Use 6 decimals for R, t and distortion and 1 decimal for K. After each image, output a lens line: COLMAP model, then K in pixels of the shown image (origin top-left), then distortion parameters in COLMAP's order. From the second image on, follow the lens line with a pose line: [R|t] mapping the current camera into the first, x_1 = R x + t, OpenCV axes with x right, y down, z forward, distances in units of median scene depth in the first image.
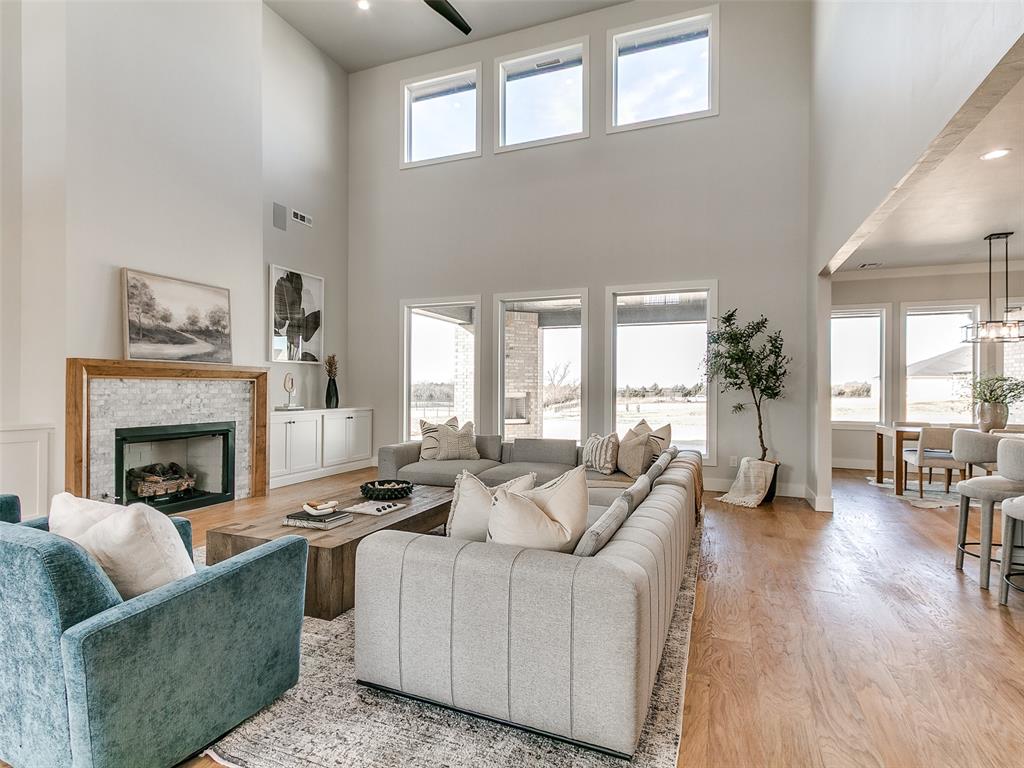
lens RADIAL K [[533.5, 0, 502.2], [0, 533.5, 389.2], [0, 0, 1]] dist [0.001832, -0.000354]
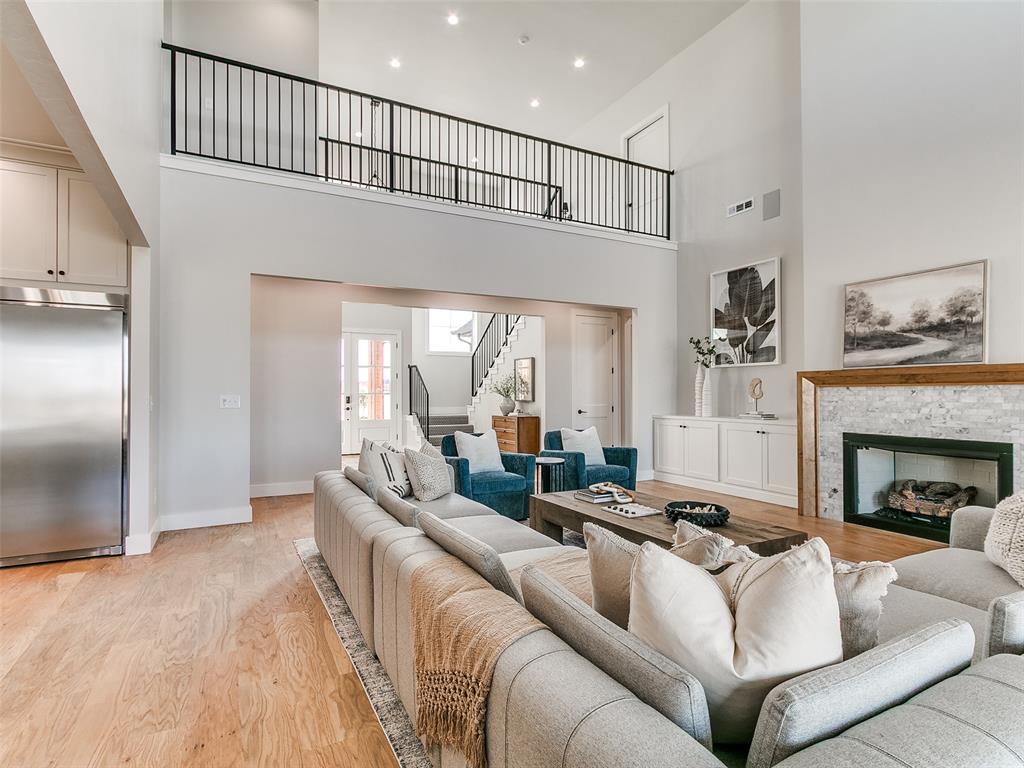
lens RADIAL K [[533.5, 0, 494.4], [0, 533.5, 386.7], [0, 0, 1]] dist [0.001832, -0.000354]
pose [[-0.653111, -0.018176, -0.757044, 0.450428], [-0.006225, 0.999807, -0.018634, 0.003297], [0.757236, -0.007457, -0.653098, 0.920866]]
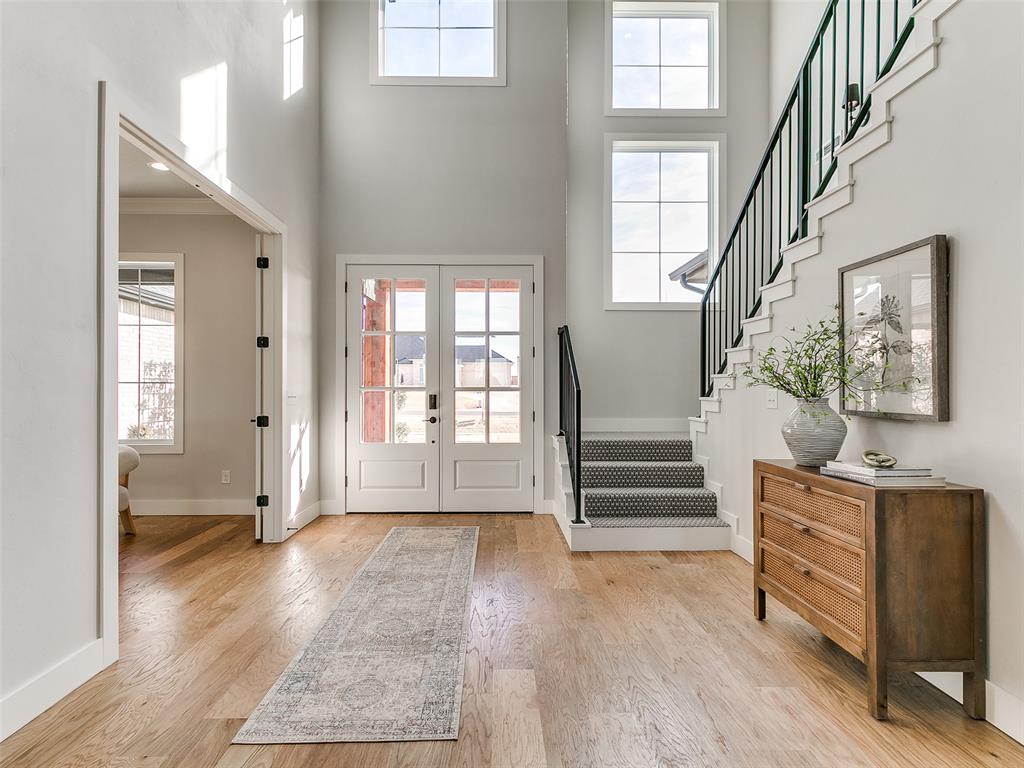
lens RADIAL K [[533.5, 0, 488.0], [0, 533.5, 392.5], [0, 0, 1]] dist [0.001832, -0.000354]
pose [[-0.927666, -0.005857, -0.373365, -0.344673], [-0.007101, 0.999973, 0.001956, -0.001046], [0.373343, 0.004466, -0.927683, 0.237320]]
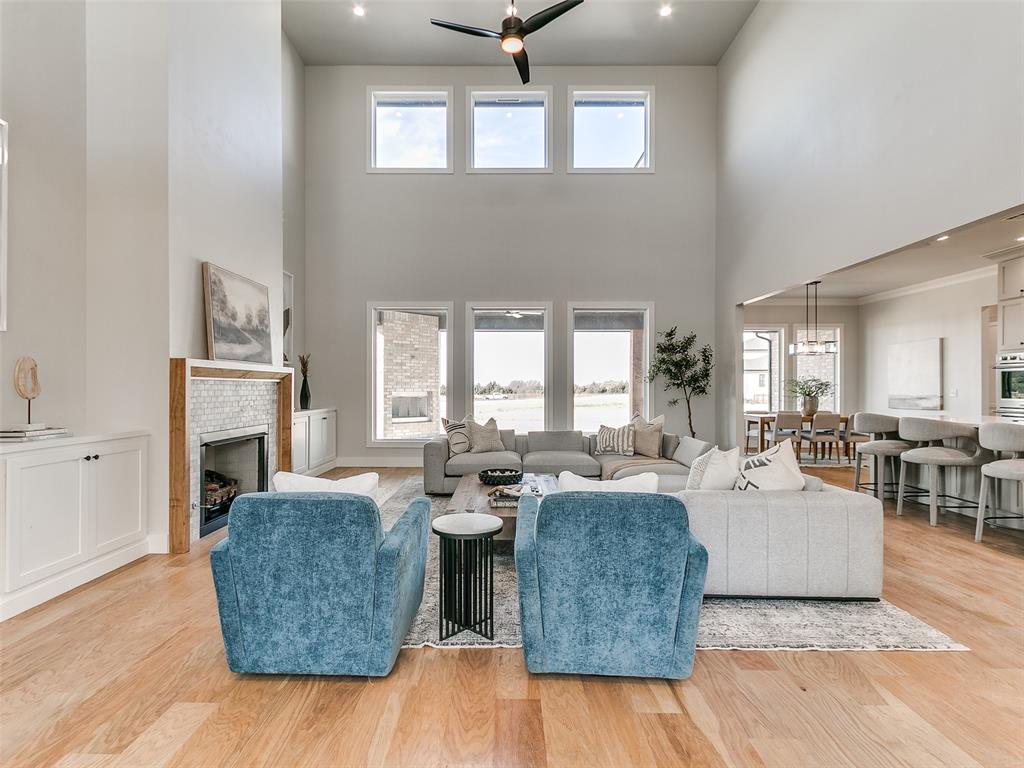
lens RADIAL K [[533.5, 0, 510.6], [0, 533.5, 383.0], [0, 0, 1]] dist [0.001832, -0.000354]
pose [[0.925564, -0.001660, 0.378588, -0.448869], [0.004824, 0.999961, -0.007411, -0.004480], [-0.378561, 0.008686, 0.925536, -0.054296]]
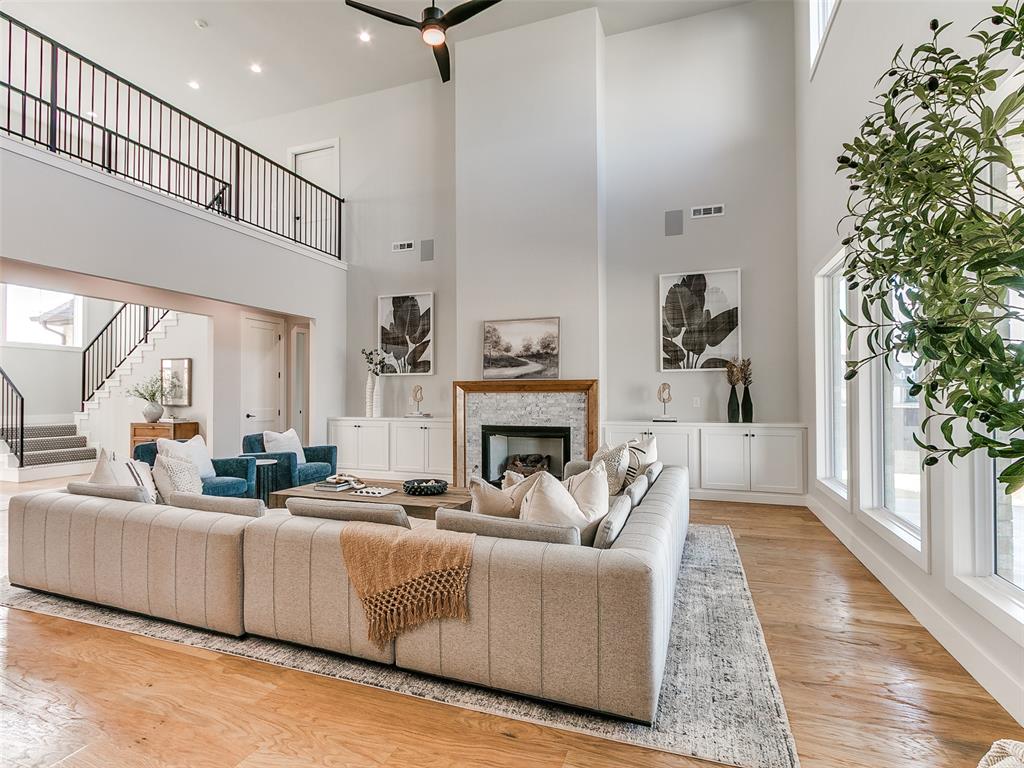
lens RADIAL K [[533.5, 0, 502.3], [0, 533.5, 390.3], [0, 0, 1]] dist [0.001832, -0.000354]
pose [[0.029709, -0.020190, -0.999355, 0.656723], [-0.000218, 0.999796, -0.020205, 0.003170], [0.999559, 0.000818, 0.029699, 0.794750]]
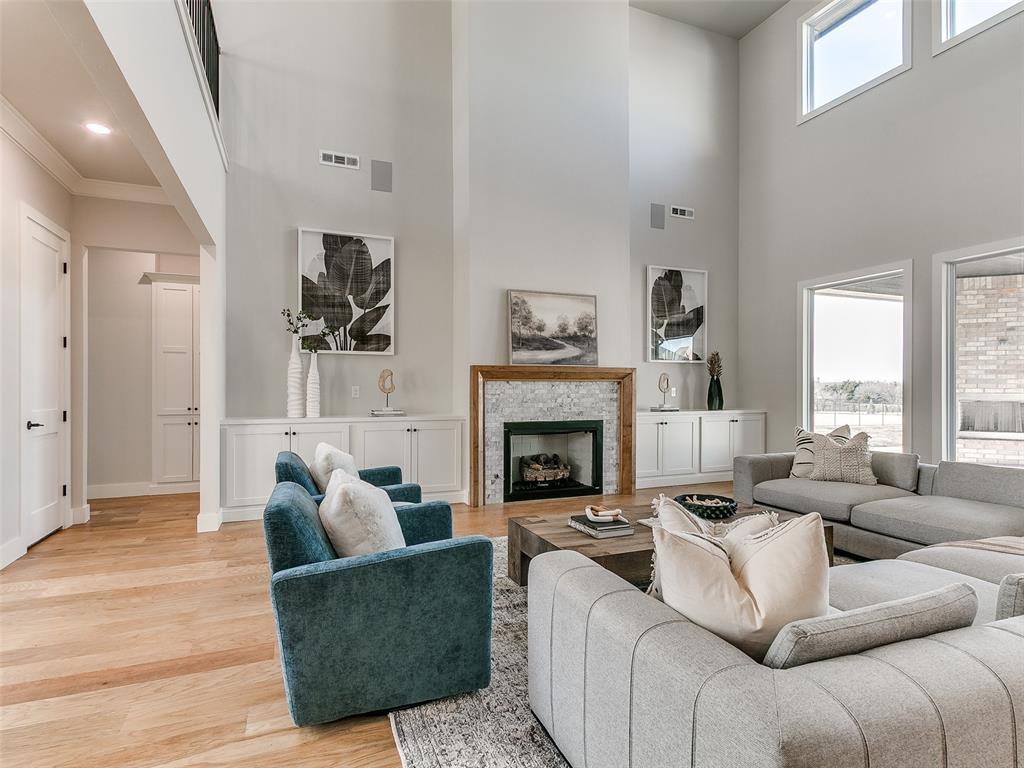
lens RADIAL K [[533.5, 0, 500.0], [0, 533.5, 395.5], [0, 0, 1]] dist [0.001832, -0.000354]
pose [[0.695207, 0.003718, -0.718800, 0.115288], [0.003008, 0.999963, 0.008081, 0.002361], [0.718803, -0.007780, 0.695170, 0.114789]]
